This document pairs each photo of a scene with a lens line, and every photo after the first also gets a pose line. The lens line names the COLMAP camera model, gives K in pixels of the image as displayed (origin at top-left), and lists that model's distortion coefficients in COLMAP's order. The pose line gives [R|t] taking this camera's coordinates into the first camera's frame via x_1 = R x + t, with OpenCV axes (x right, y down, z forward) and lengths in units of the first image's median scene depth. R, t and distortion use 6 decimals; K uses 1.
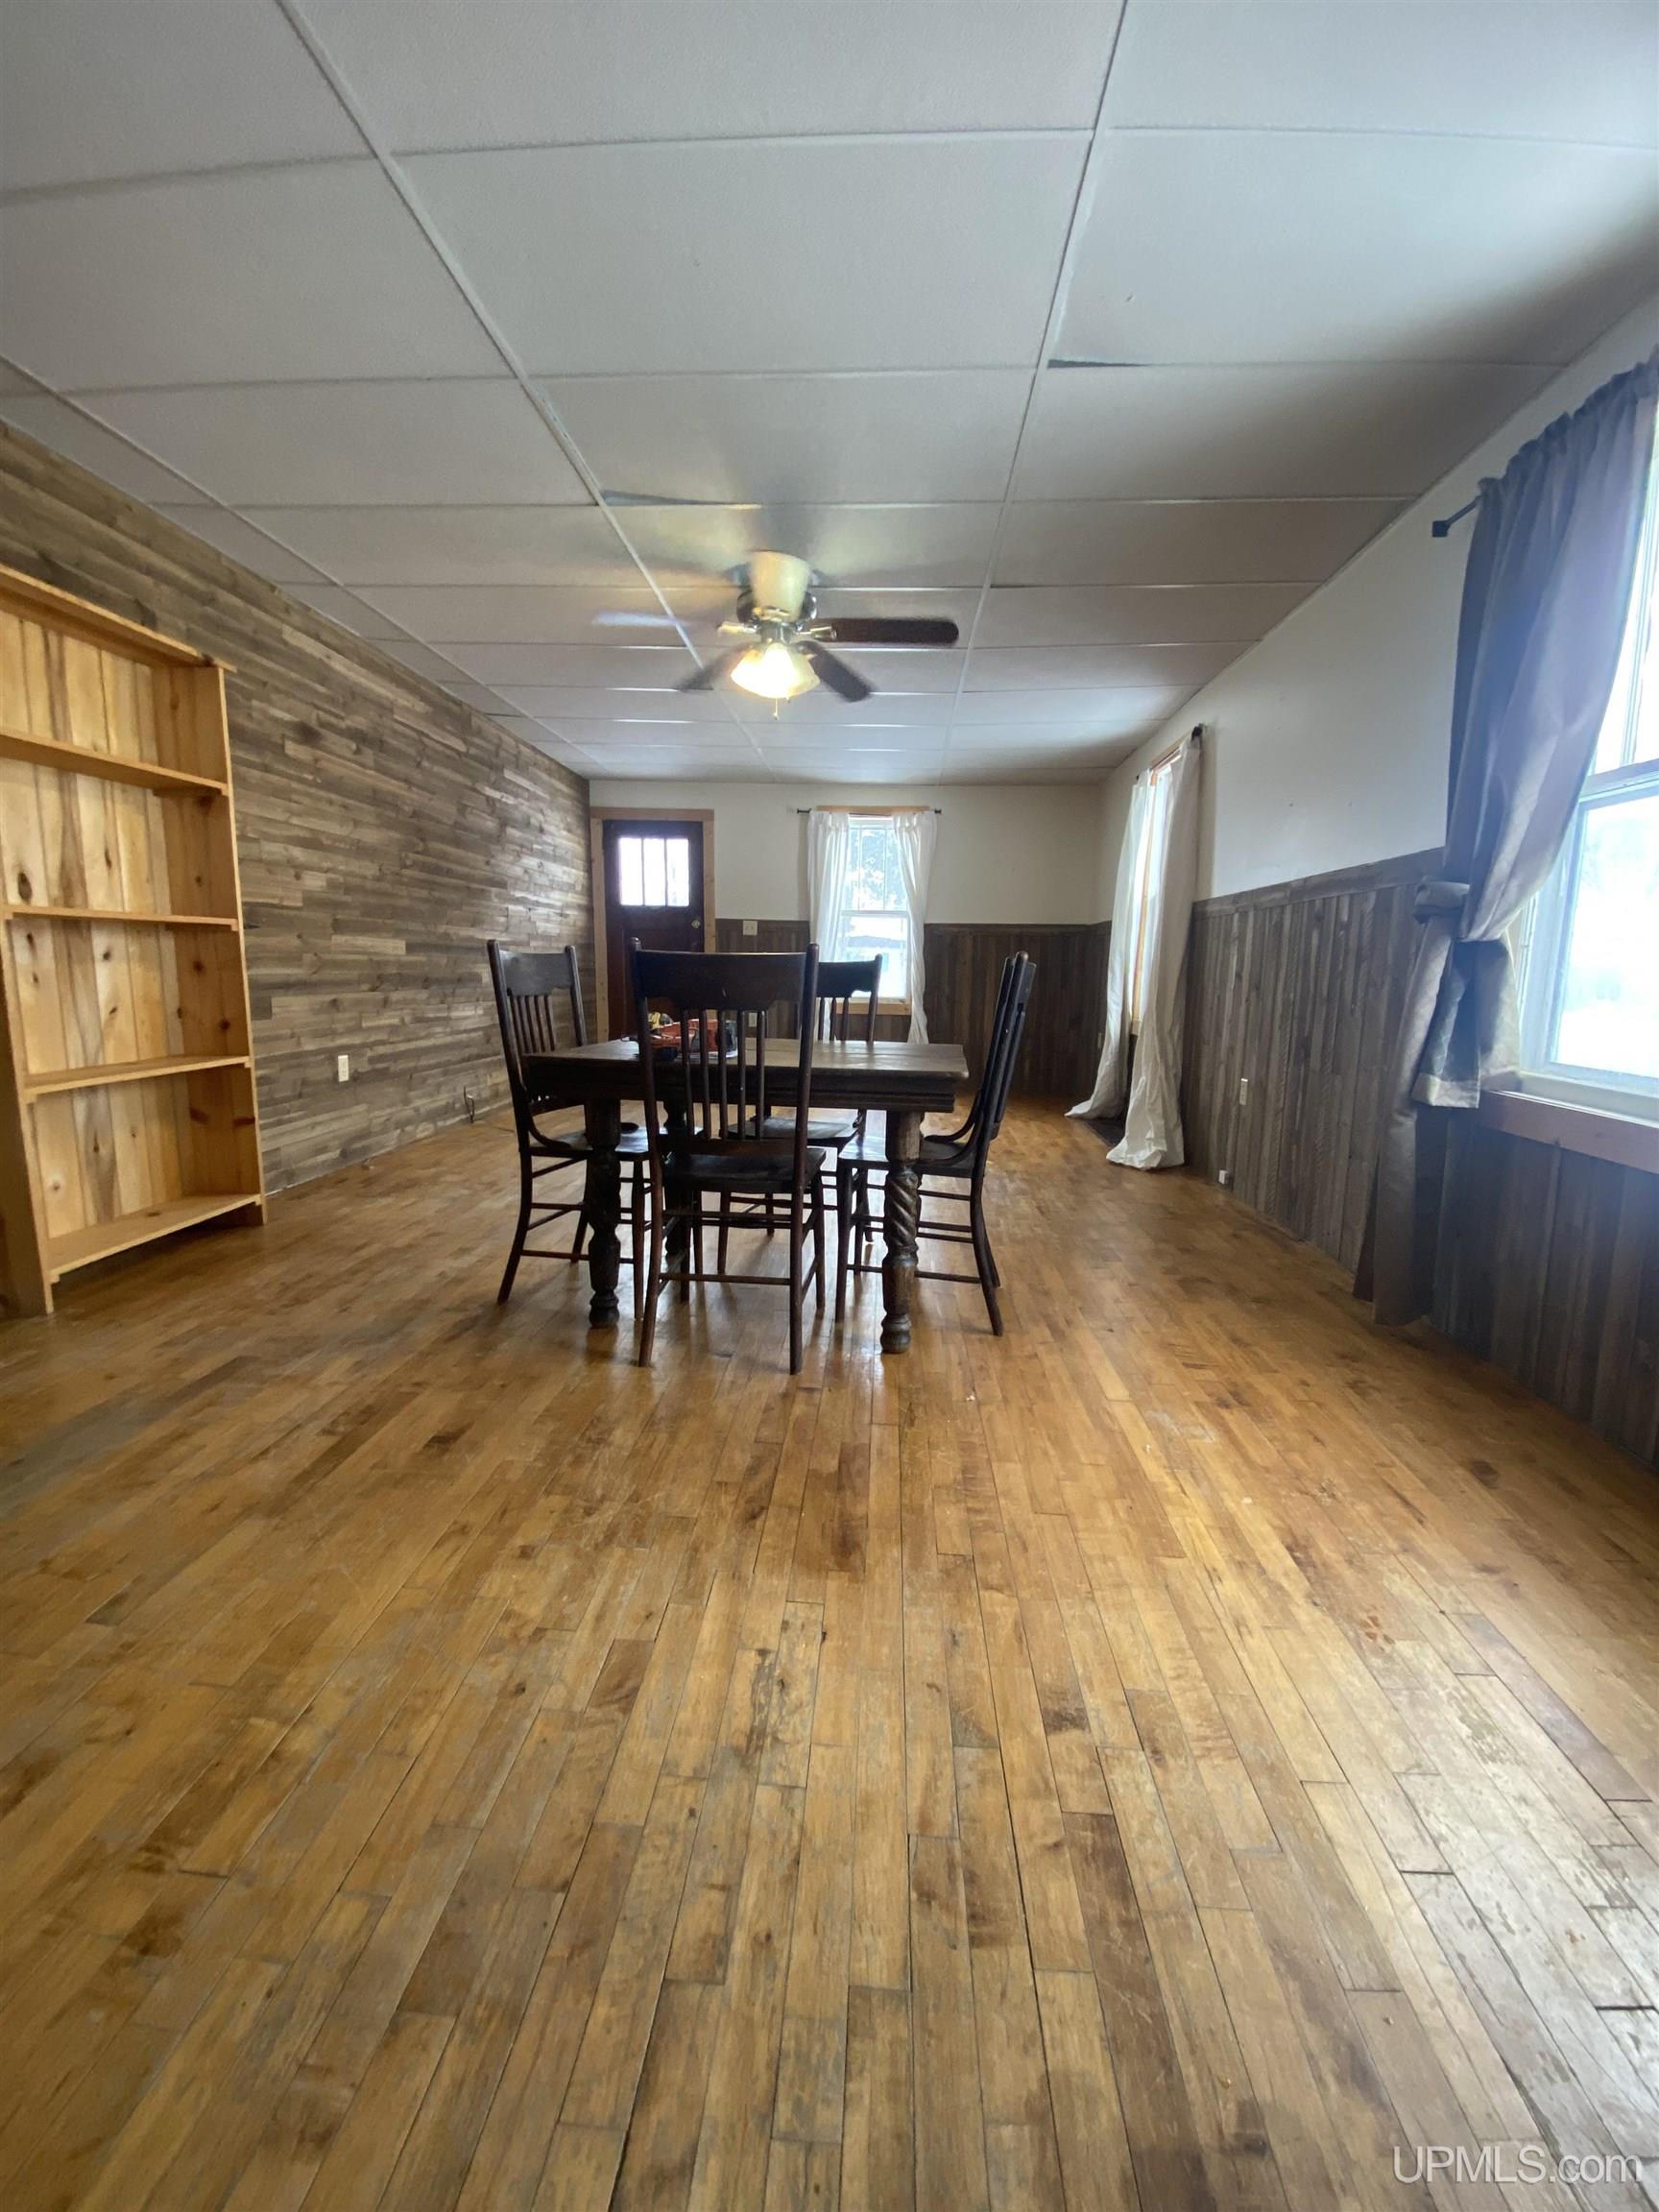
lens RADIAL K [[892.2, 0, 851.8], [0, 892.2, 1099.6], [0, 0, 1]] dist [-0.006269, -0.009951]
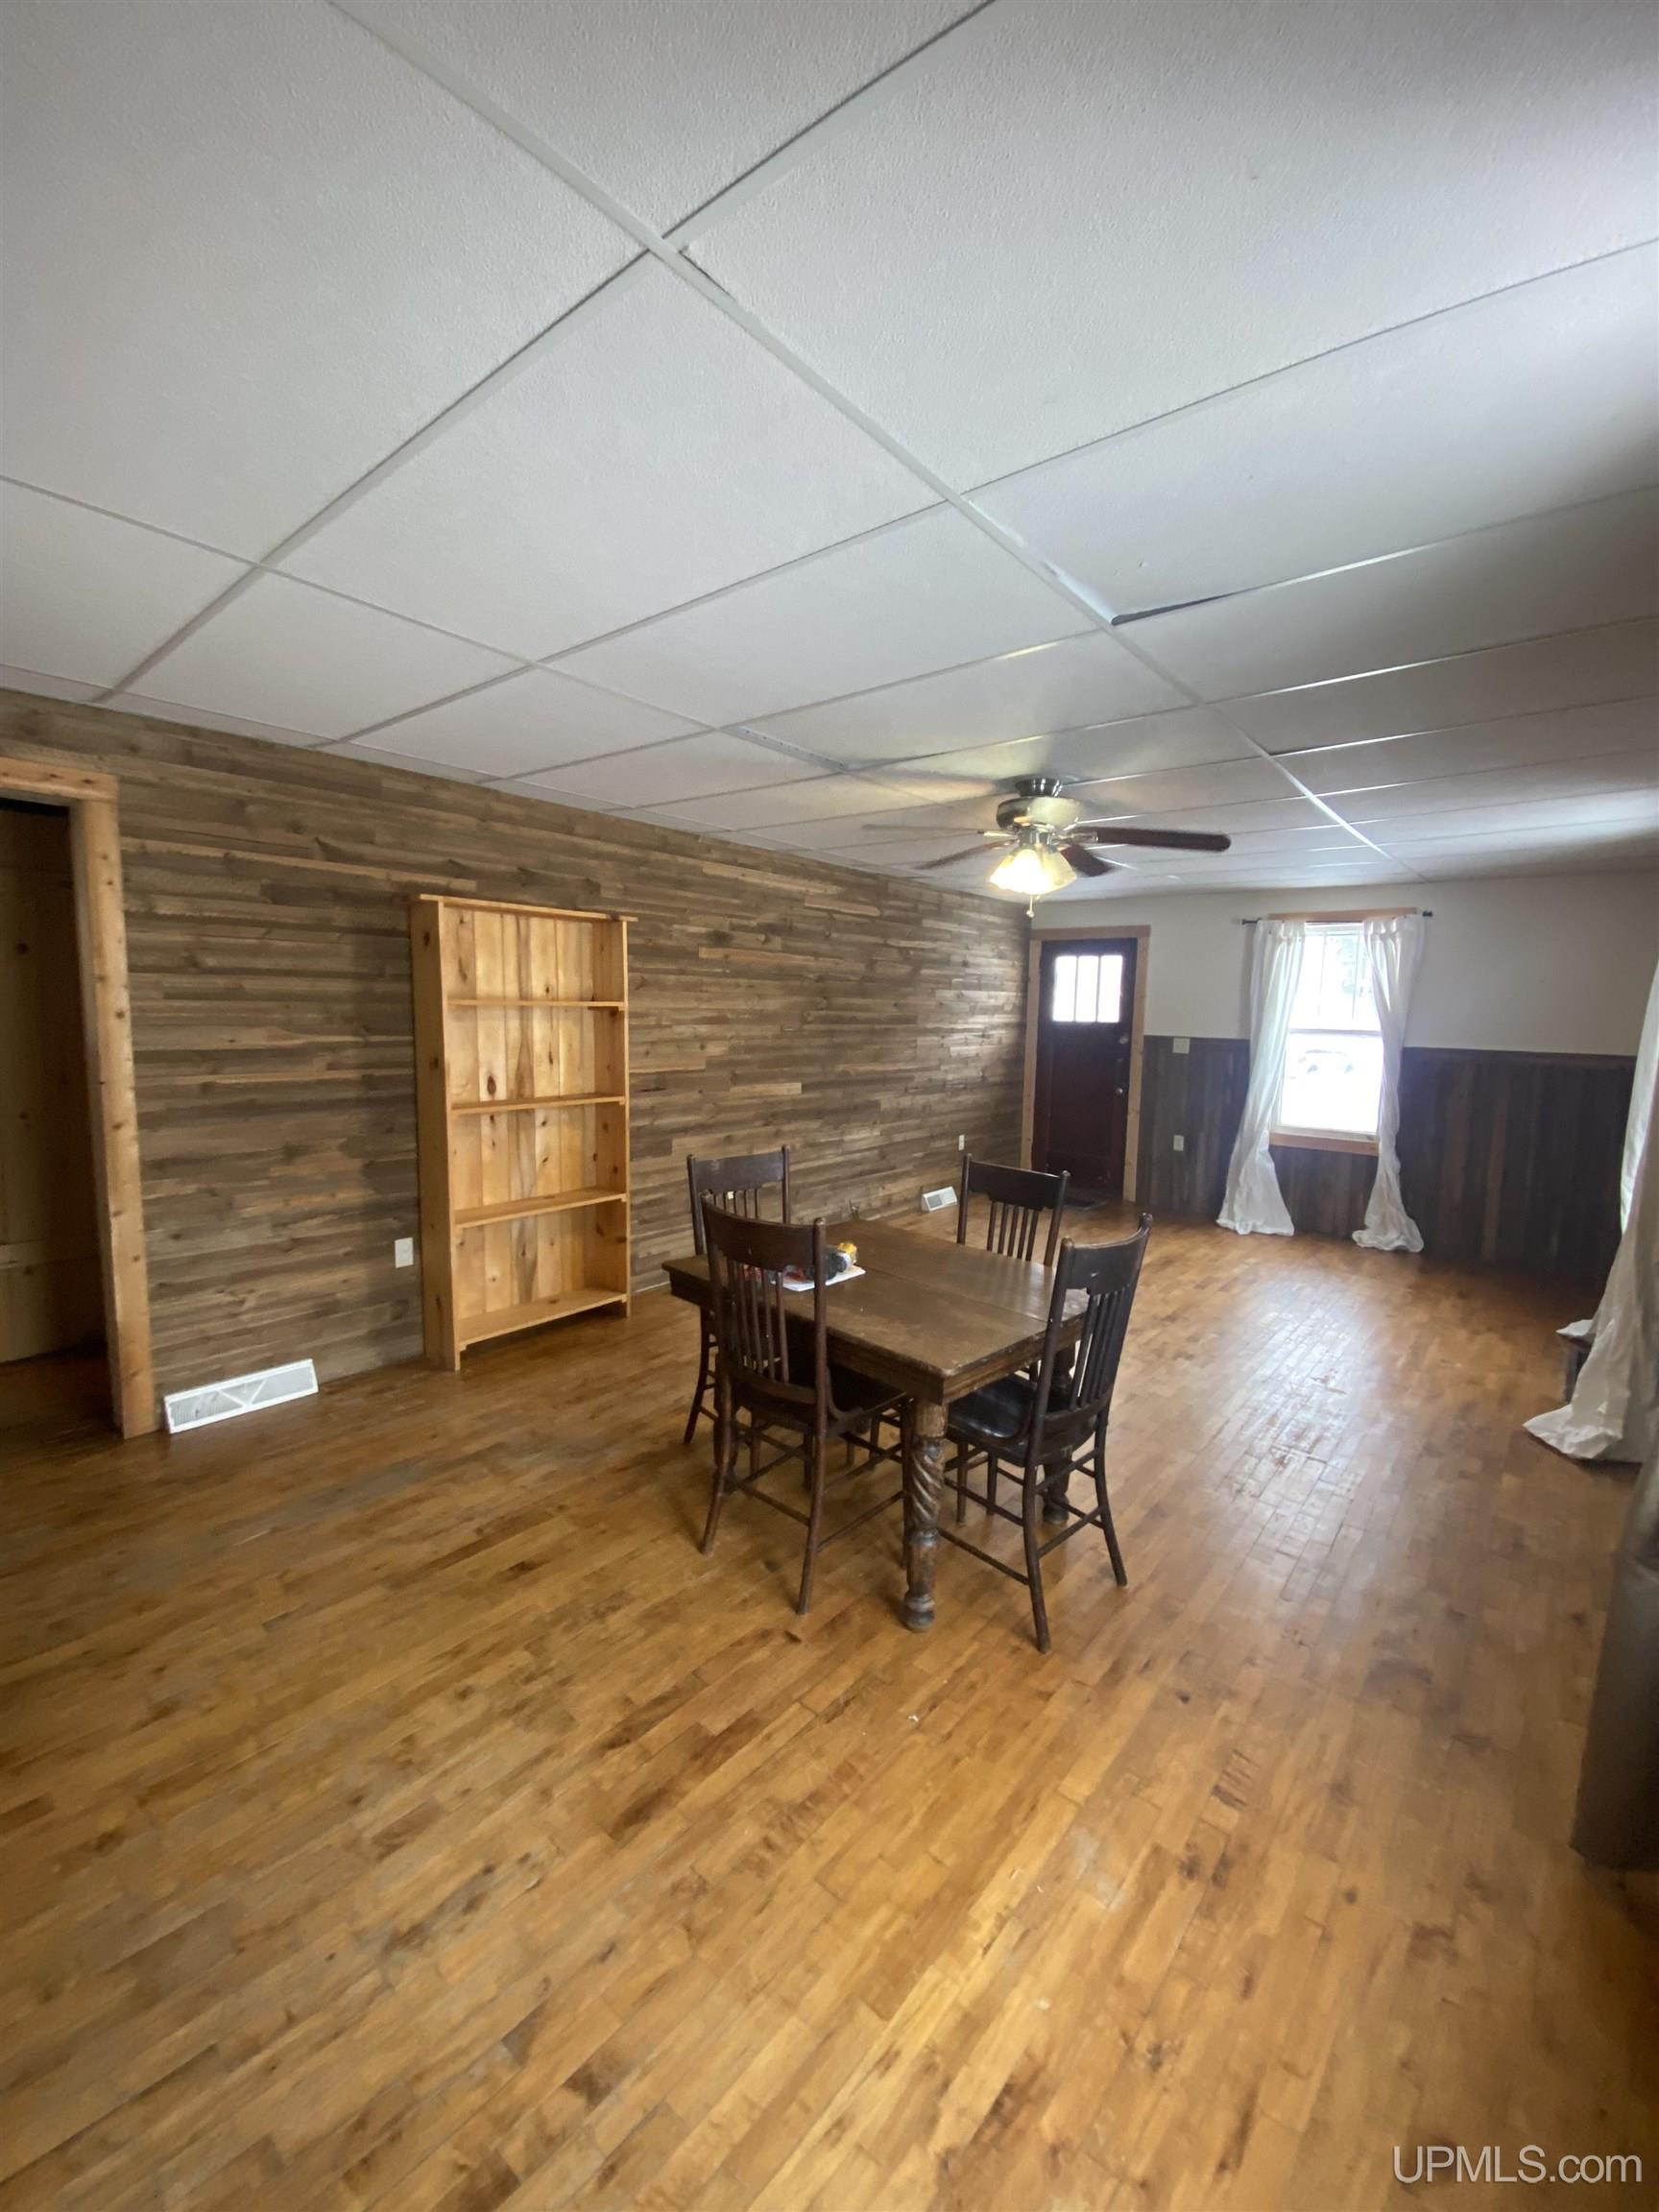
lens RADIAL K [[892.2, 0, 845.7], [0, 892.2, 1087.4], [0, 0, 1]] dist [-0.006269, -0.009951]
pose [[0.801760, 0.061710, -0.594452, 0.422604], [-0.099970, 0.994489, -0.031595, -0.213937], [0.589226, 0.084759, 0.803510, 0.085210]]
